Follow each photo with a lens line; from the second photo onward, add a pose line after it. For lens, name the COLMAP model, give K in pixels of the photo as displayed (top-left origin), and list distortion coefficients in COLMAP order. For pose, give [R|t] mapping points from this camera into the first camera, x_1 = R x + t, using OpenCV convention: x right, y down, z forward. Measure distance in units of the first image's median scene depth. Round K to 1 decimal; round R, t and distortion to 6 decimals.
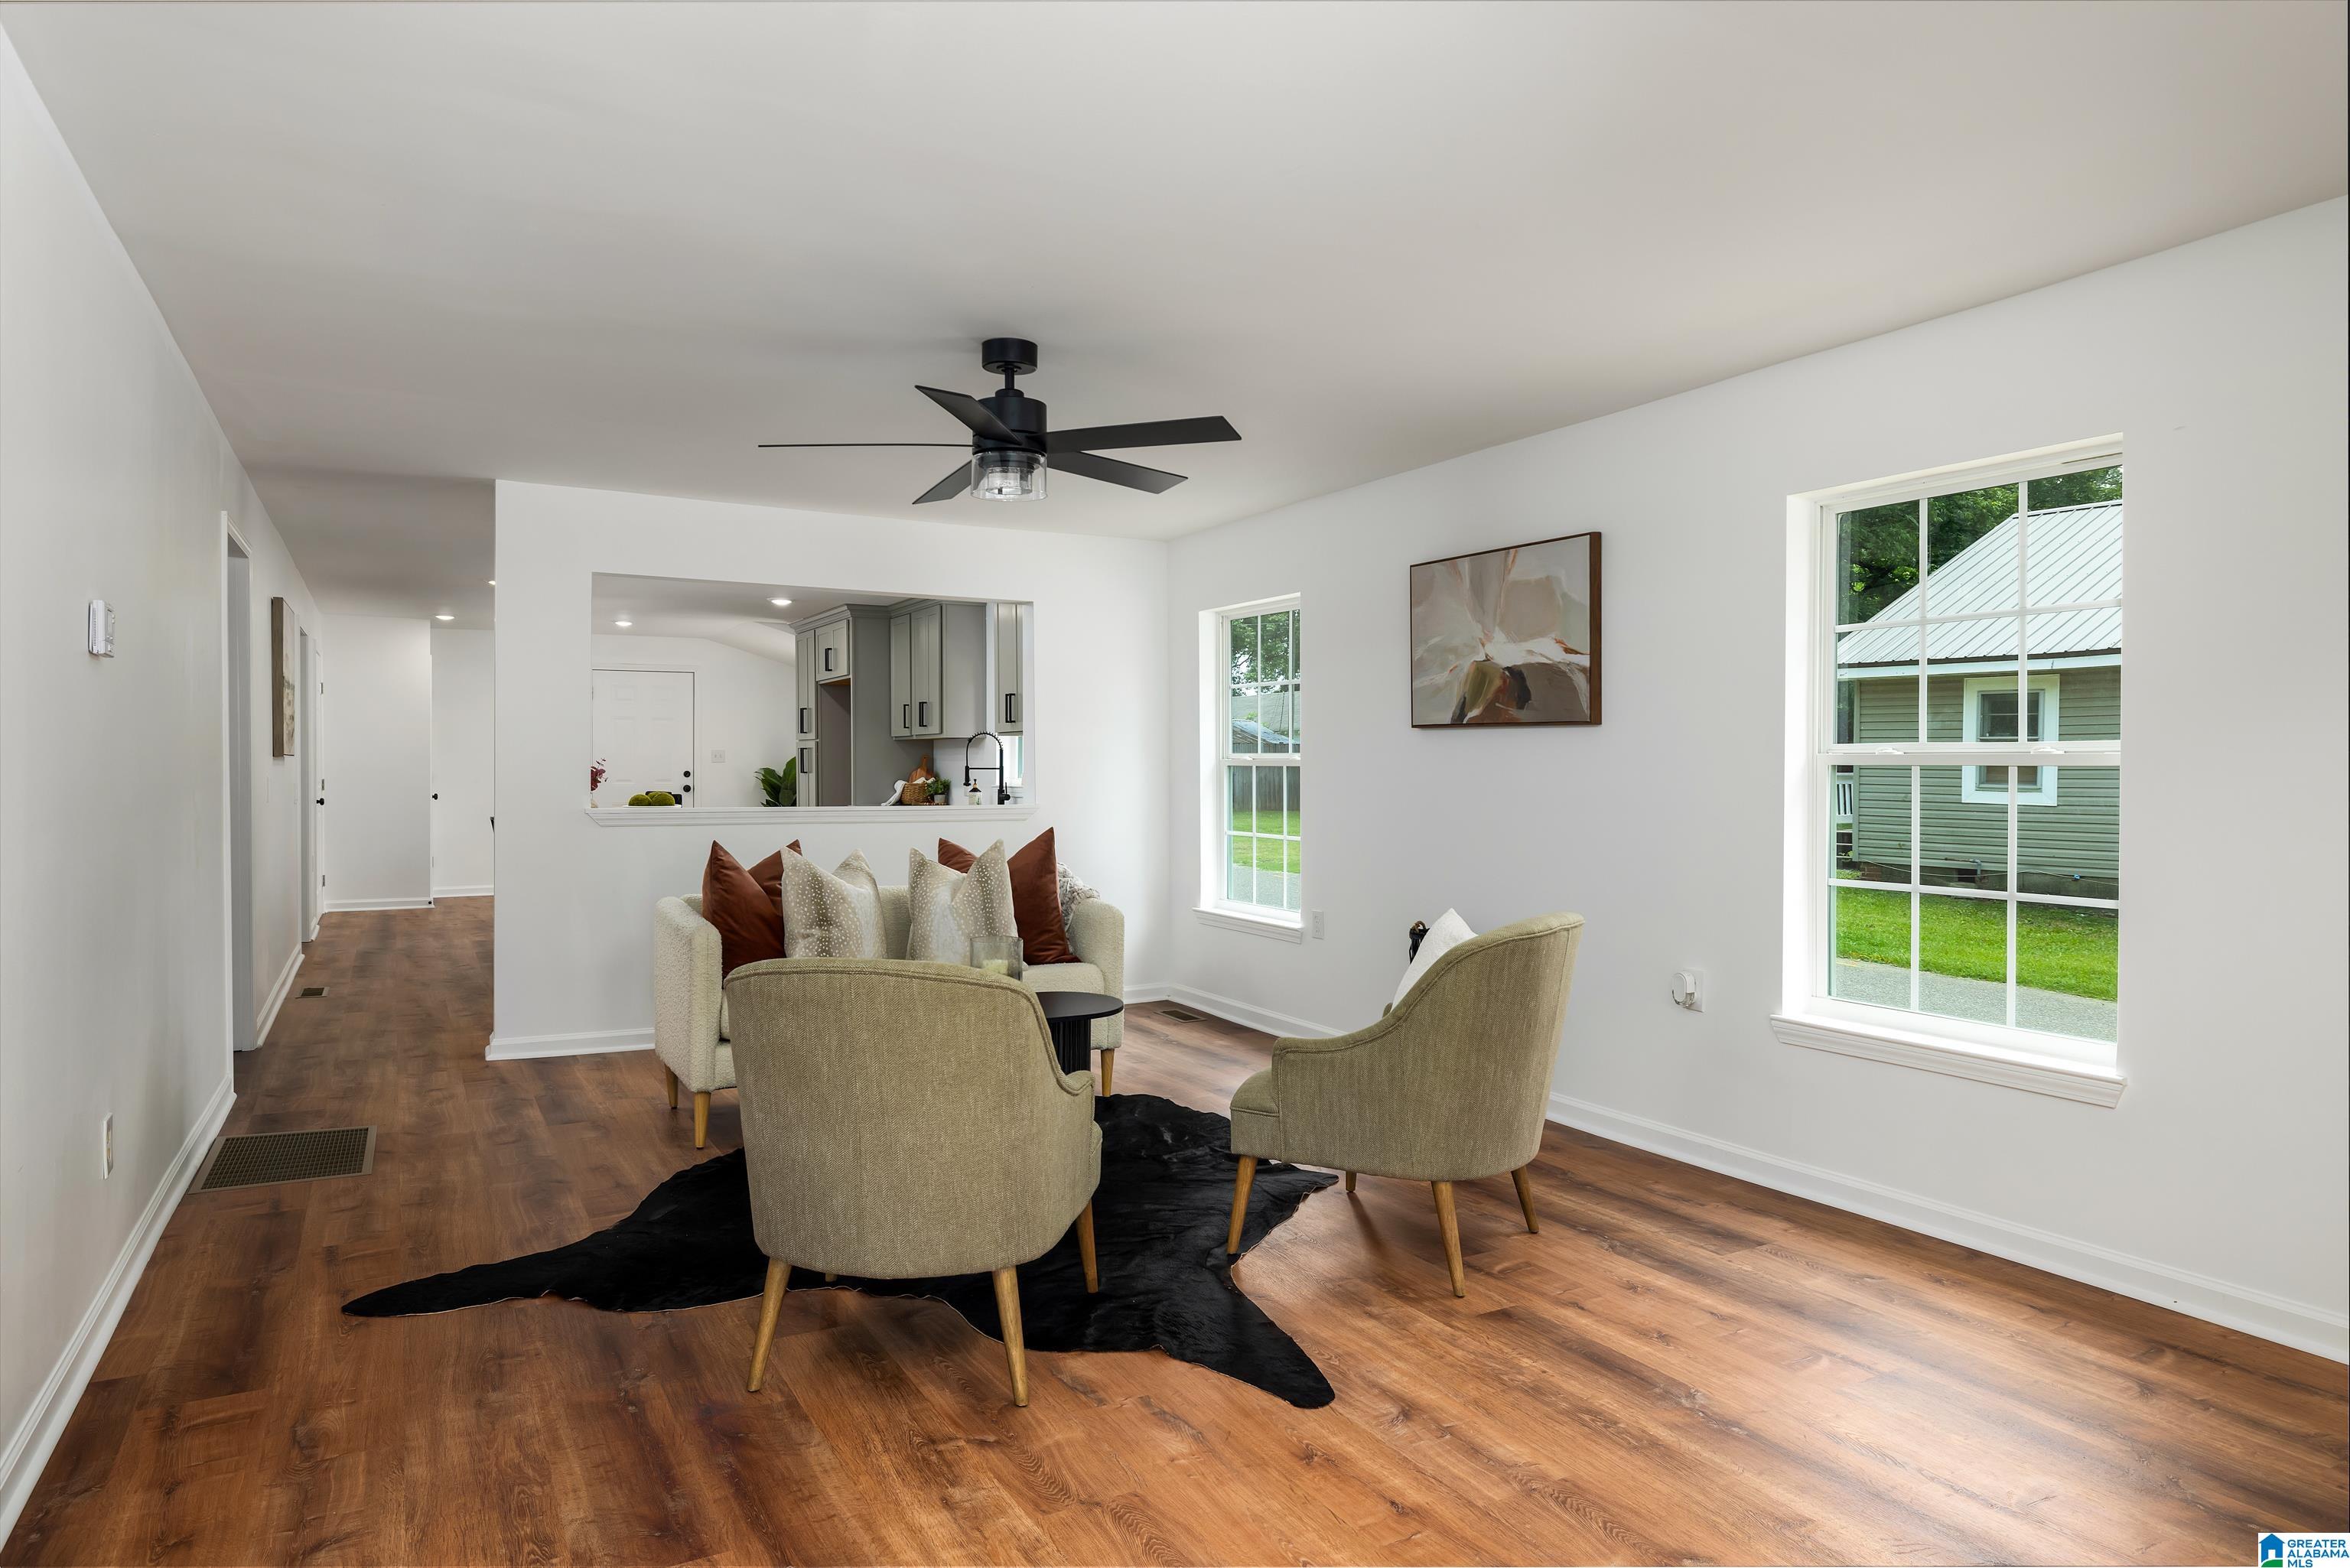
lens RADIAL K [[1439.8, 0, 1173.4], [0, 1439.8, 781.0], [0, 0, 1]] dist [0.003069, -0.000158]
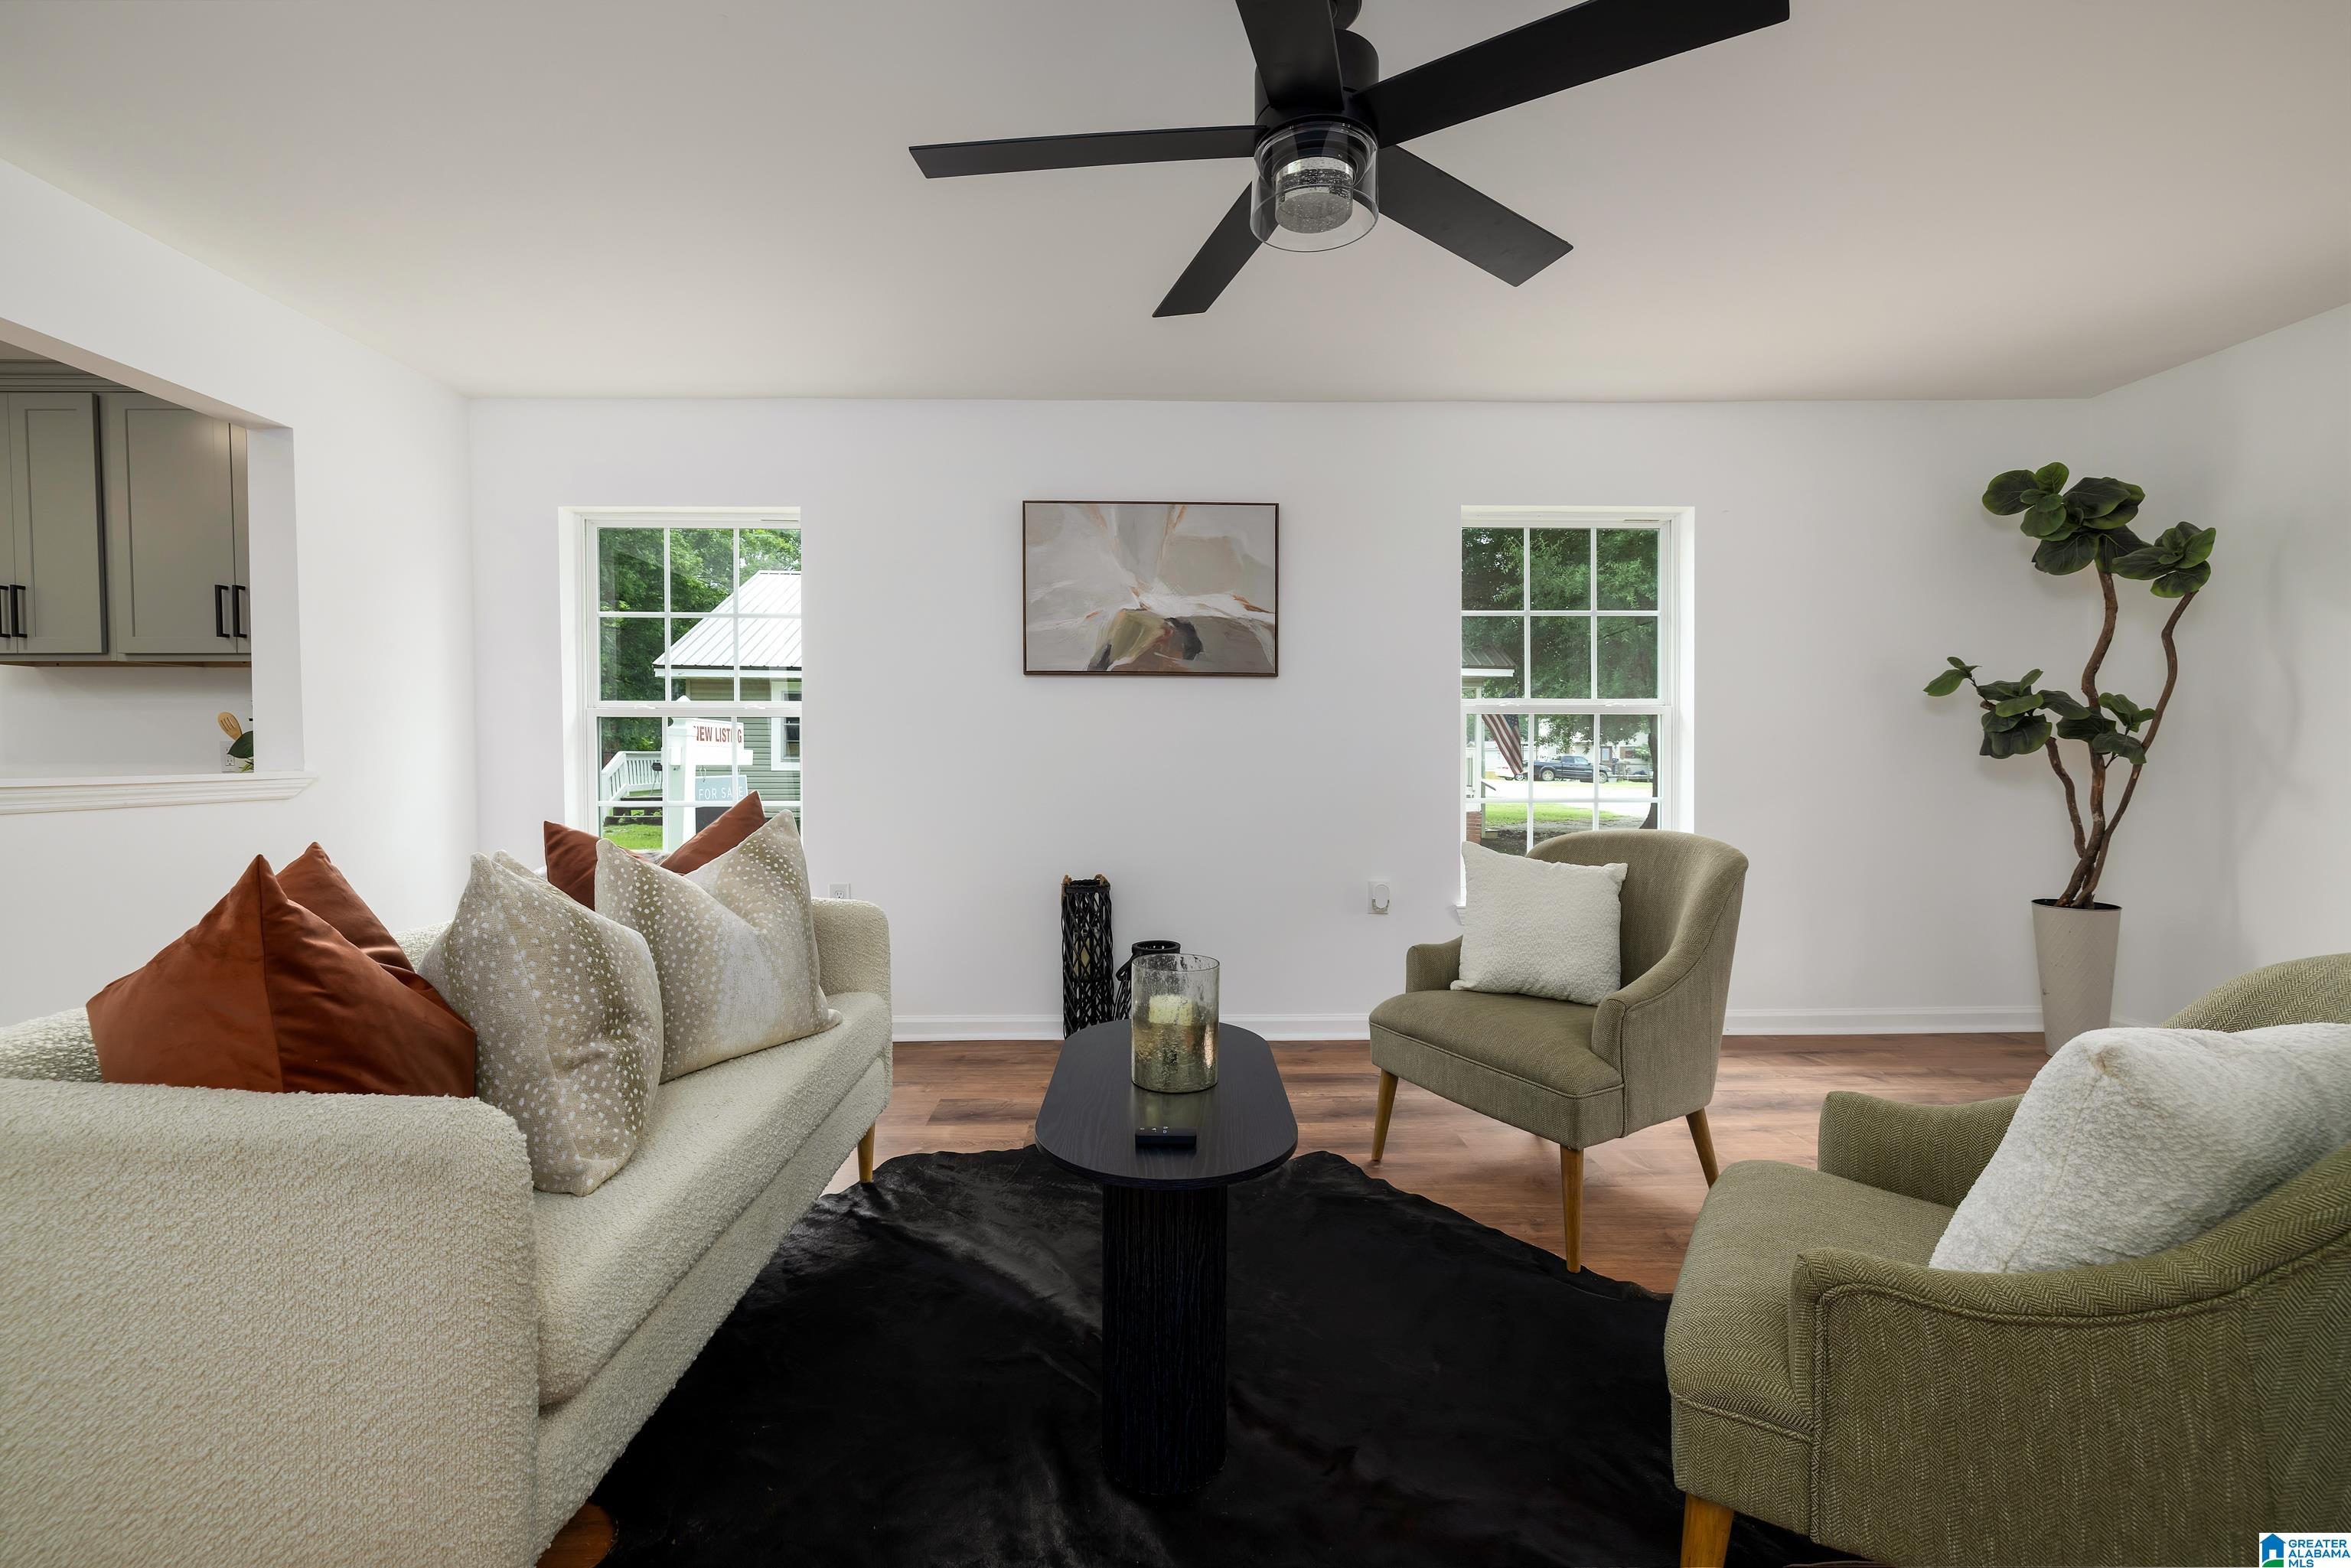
lens RADIAL K [[998.8, 0, 1175.1], [0, 998.8, 777.5], [0, 0, 1]] dist [-0.004048, 0.000023]
pose [[0.459082, -0.025726, 0.888022, -0.402968], [0.014369, 0.999665, 0.021532, 0.019663], [-0.888278, 0.002875, 0.459297, 0.662337]]
